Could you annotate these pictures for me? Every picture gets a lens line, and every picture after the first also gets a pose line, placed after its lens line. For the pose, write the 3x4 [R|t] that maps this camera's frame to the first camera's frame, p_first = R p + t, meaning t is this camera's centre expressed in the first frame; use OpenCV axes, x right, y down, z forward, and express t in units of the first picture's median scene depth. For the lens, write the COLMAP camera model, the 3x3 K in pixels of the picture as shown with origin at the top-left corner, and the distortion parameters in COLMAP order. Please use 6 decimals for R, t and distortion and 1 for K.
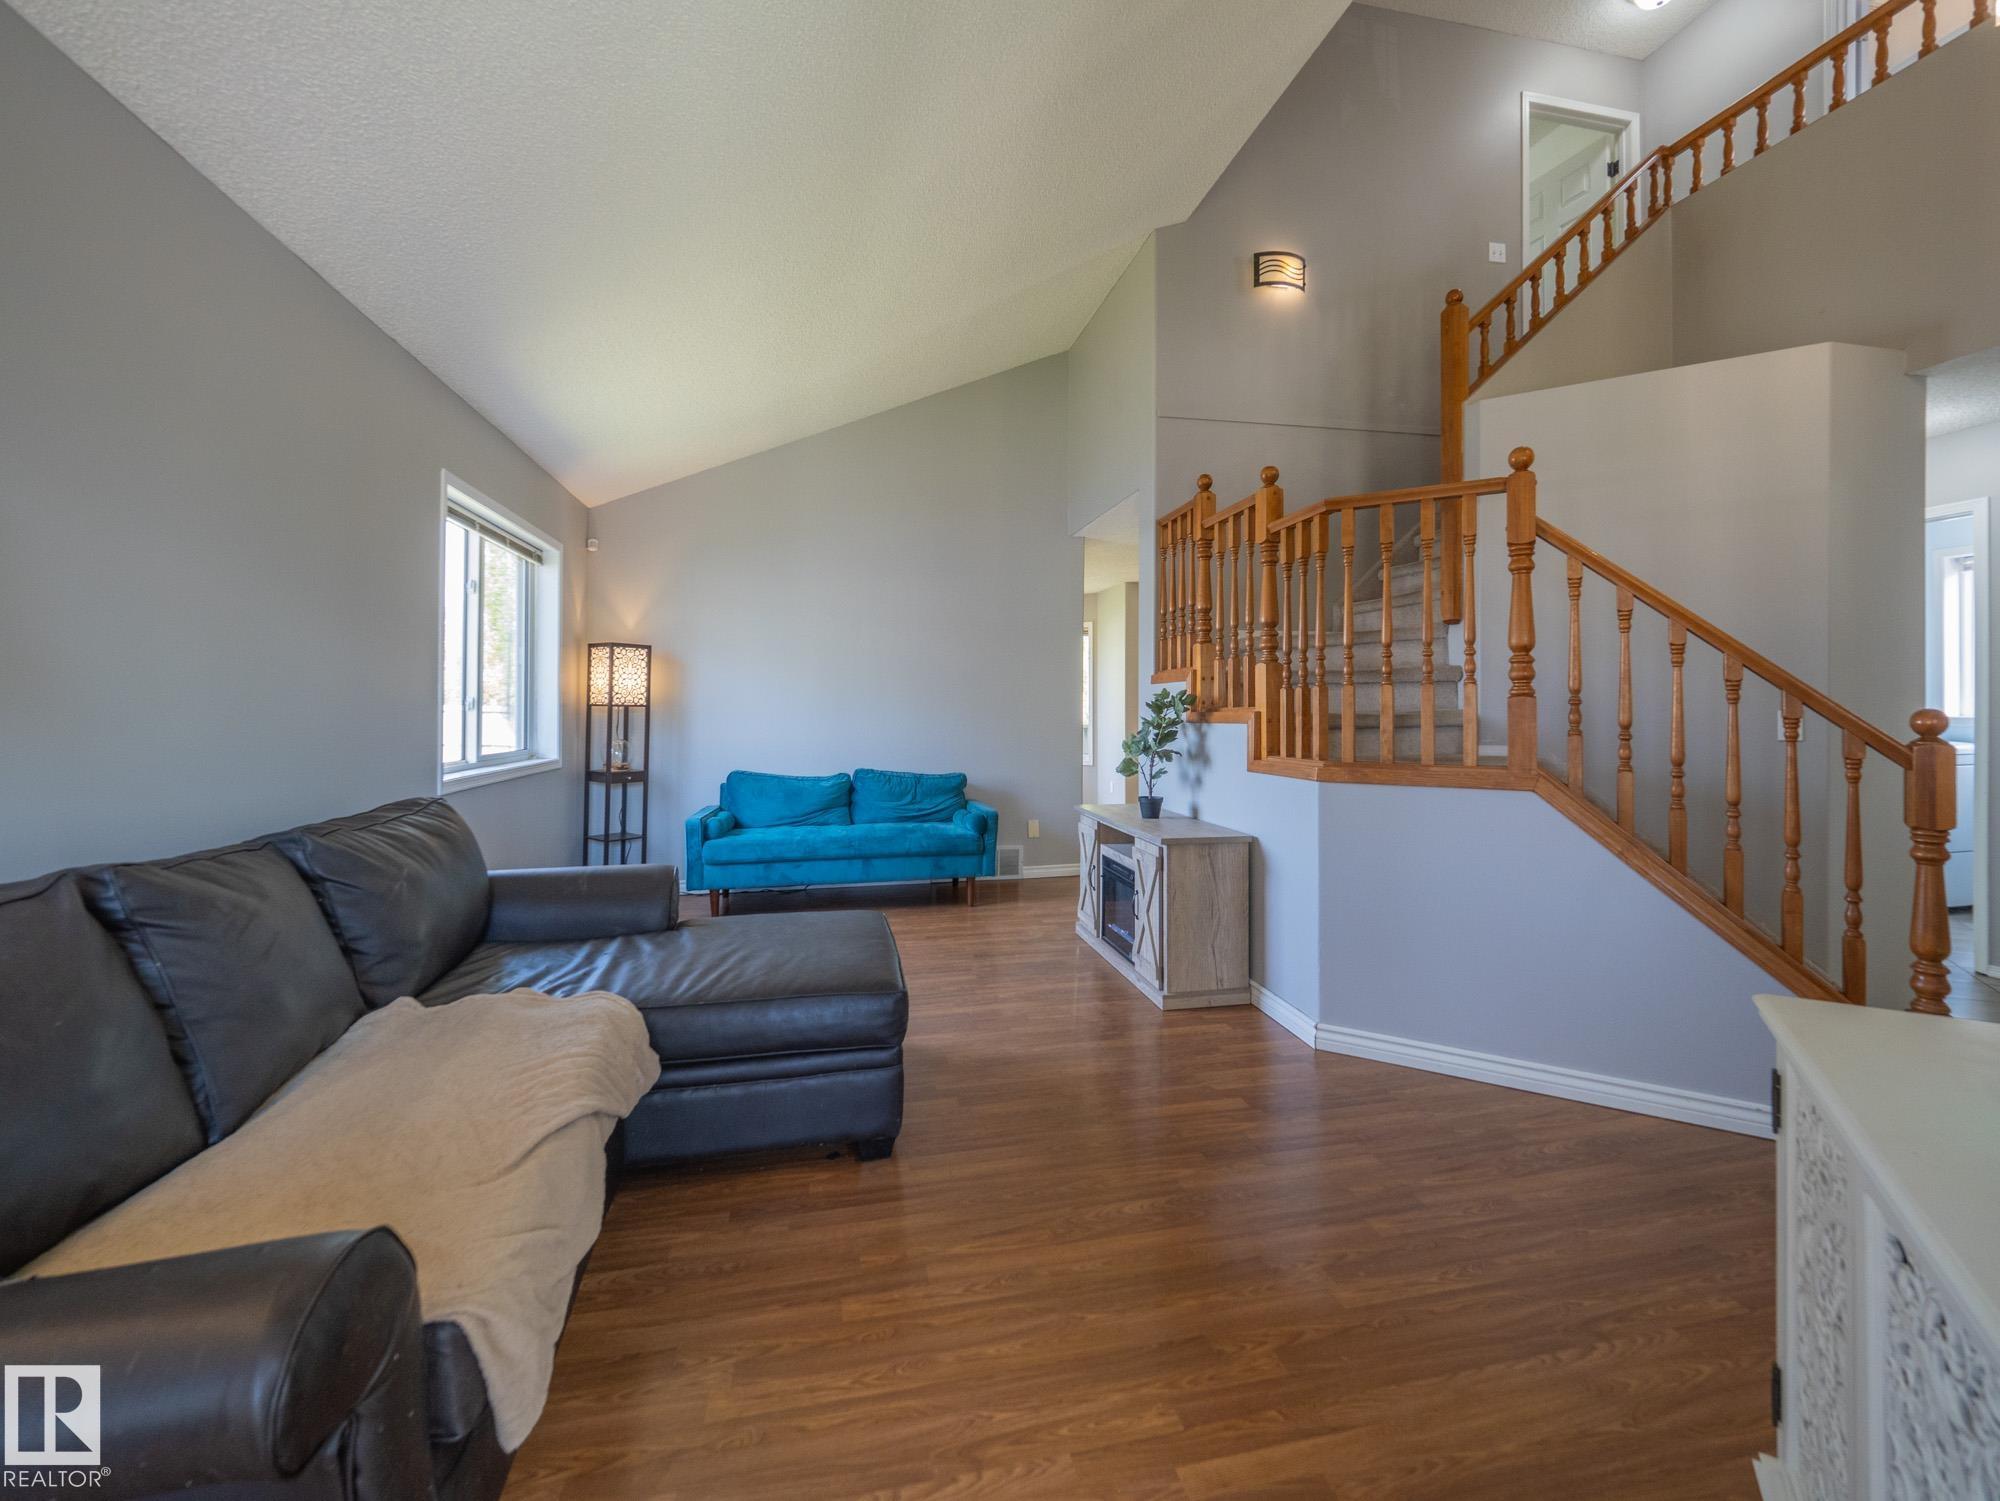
lens RADIAL K [[823.6, 0, 997.1], [0, 823.6, 722.6], [0, 0, 1]] dist [-0.006457, -0.000342]
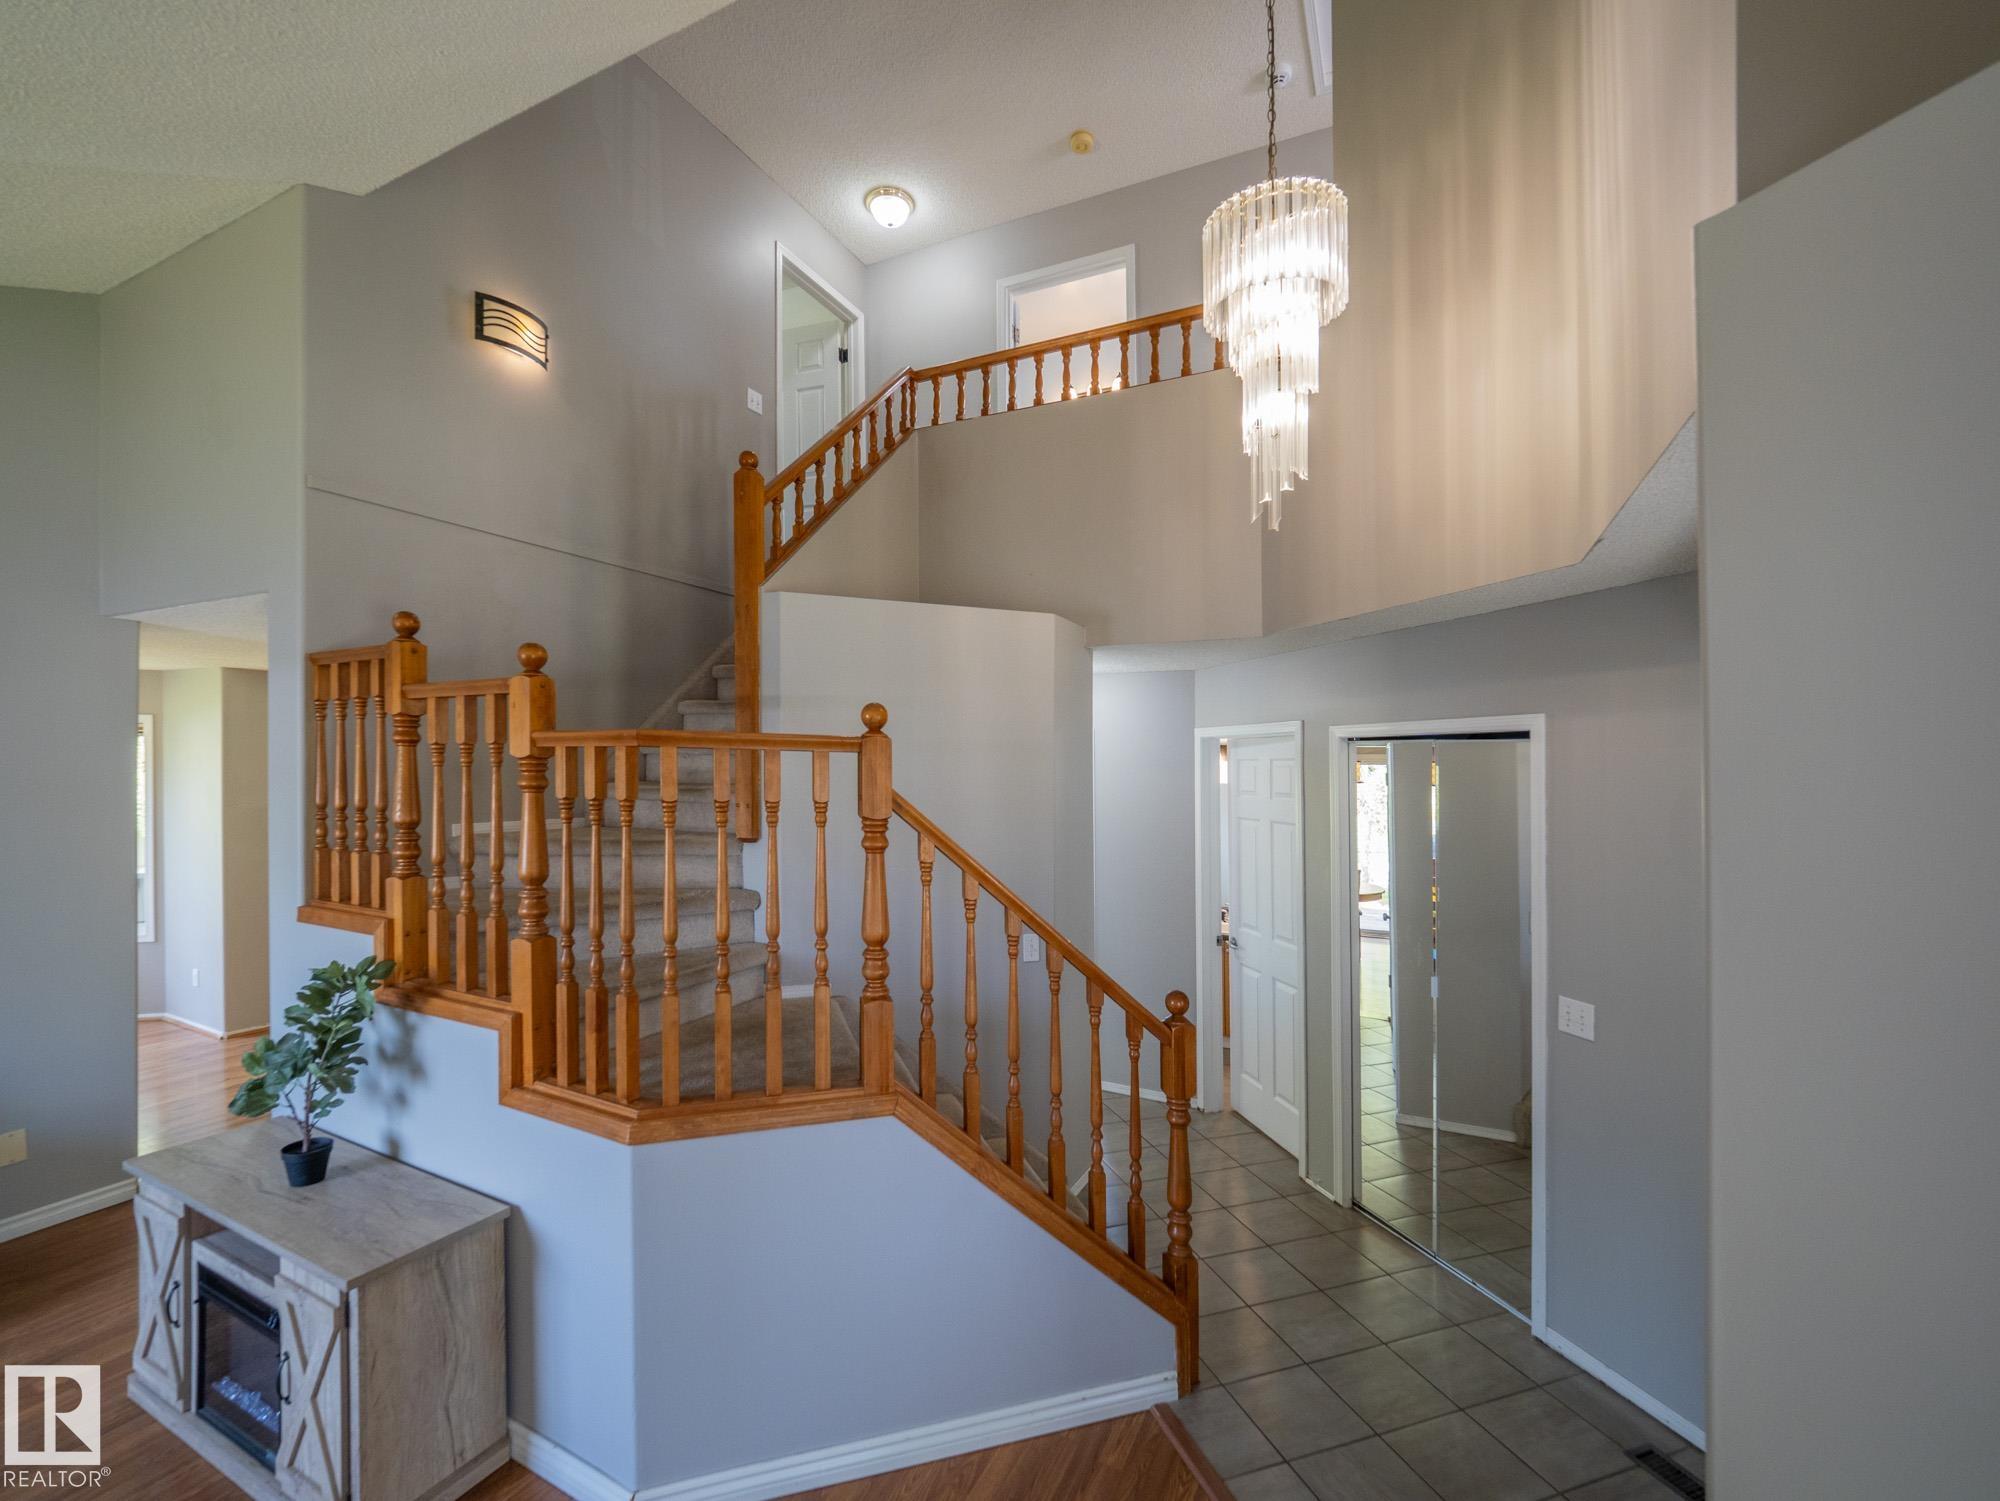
lens RADIAL K [[822.4, 0, 947.0], [0, 822.4, 750.1], [0, 0, 1]] dist [-0.003649, -0.000288]
pose [[0.628290, -0.004522, 0.777966, 0.019194], [0.011893, 0.999922, -0.003793, -0.188399], [-0.777888, 0.011636, 0.628295, 0.273412]]
